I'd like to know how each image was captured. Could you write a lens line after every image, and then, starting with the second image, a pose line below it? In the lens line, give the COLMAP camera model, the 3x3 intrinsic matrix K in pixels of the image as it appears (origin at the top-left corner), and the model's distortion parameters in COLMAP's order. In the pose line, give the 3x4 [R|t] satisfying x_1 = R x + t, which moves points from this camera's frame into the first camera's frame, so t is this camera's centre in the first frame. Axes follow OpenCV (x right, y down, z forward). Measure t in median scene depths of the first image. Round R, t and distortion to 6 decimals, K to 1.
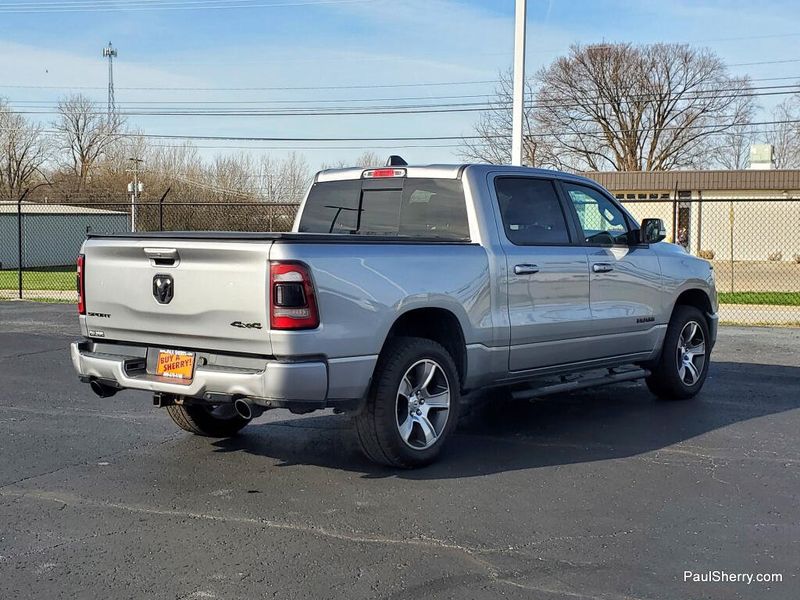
lens RADIAL K [[1143.3, 0, 399.9], [0, 1143.3, 300.4], [0, 0, 1]] dist [0.172902, -0.042899]
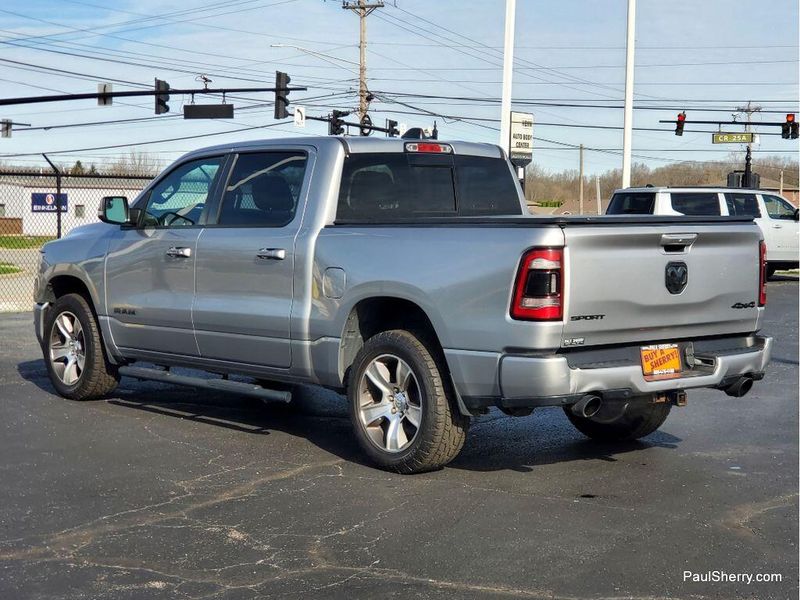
lens RADIAL K [[1459.9, 0, 401.6], [0, 1459.9, 299.2], [0, 0, 1]] dist [0.144988, -0.007889]
pose [[0.193365, -0.067949, 0.978771, -1.366591], [0.059557, 0.996572, 0.057419, -0.071638], [-0.979318, 0.047189, 0.196749, 0.959918]]
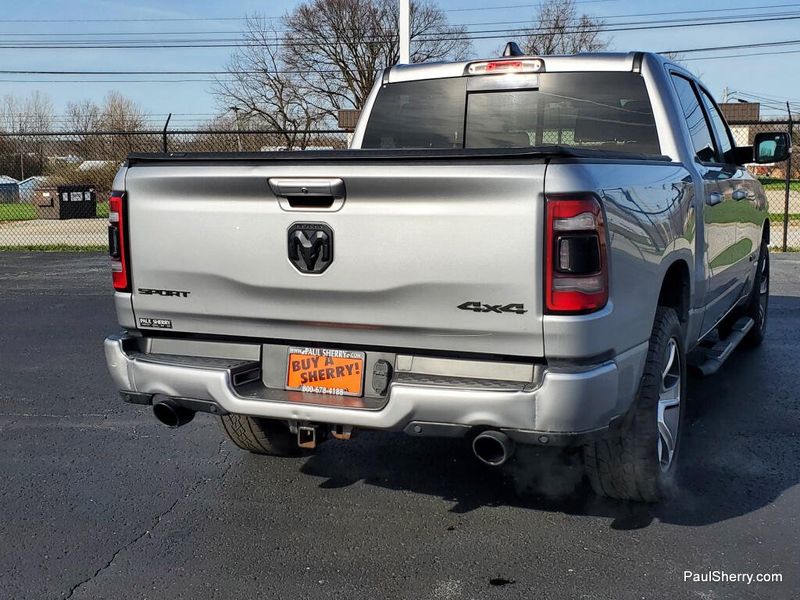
lens RADIAL K [[1004.8, 0, 412.7], [0, 1004.8, 310.5], [0, 0, 1]] dist [0.306285, -1.071561]
pose [[0.967964, -0.049780, 0.246107, -0.276065], [0.029612, 0.995943, 0.084979, -0.020025], [-0.249338, -0.074969, 0.965510, 0.475240]]
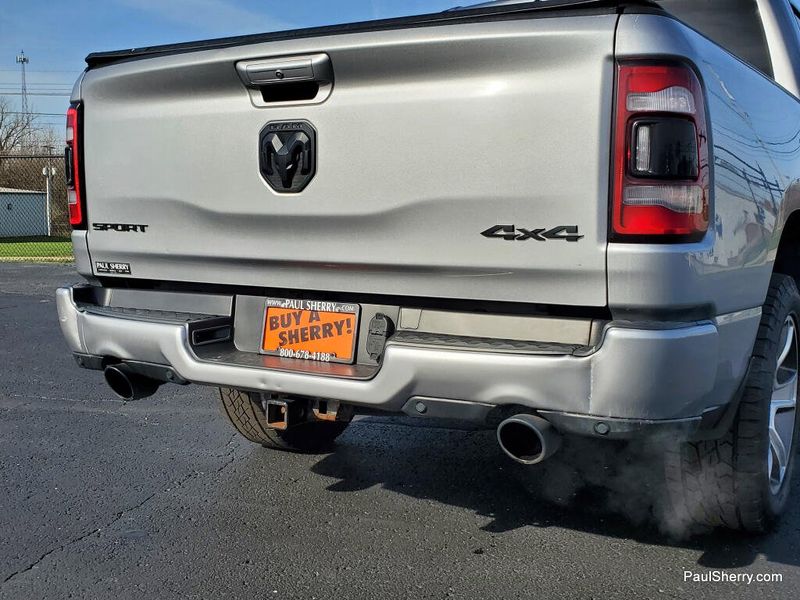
lens RADIAL K [[920.2, 0, 381.8], [0, 920.2, 328.9], [0, 0, 1]] dist [0.245600, -0.768962]
pose [[0.993405, -0.013086, 0.113912, -0.205549], [0.005745, 0.997899, 0.064539, 0.031142], [-0.114517, -0.063459, 0.991392, 0.630620]]
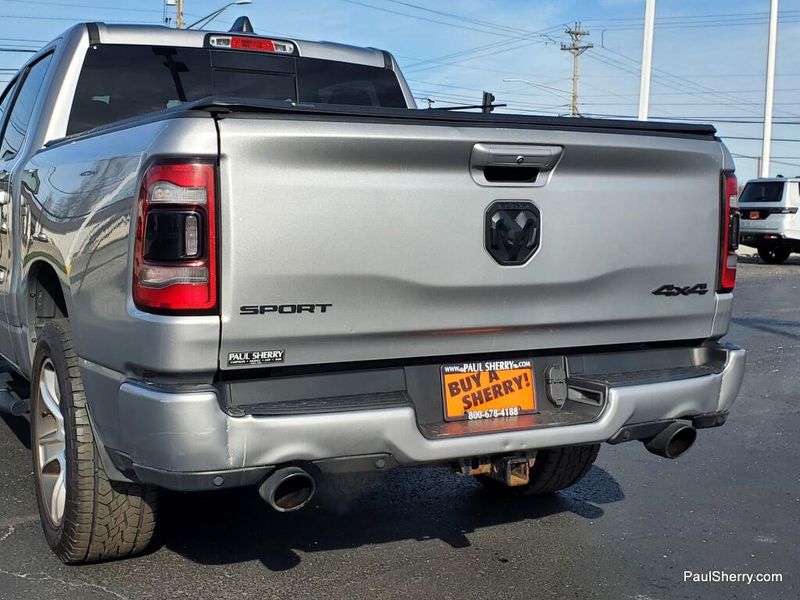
lens RADIAL K [[1027.9, 0, 397.3], [0, 1027.9, 316.7], [0, 0, 1]] dist [0.262045, -1.103363]
pose [[0.401546, -0.098780, 0.910496, -0.595139], [0.049898, 0.995049, 0.085947, -0.014294], [-0.914478, 0.010920, 0.404488, 0.851172]]
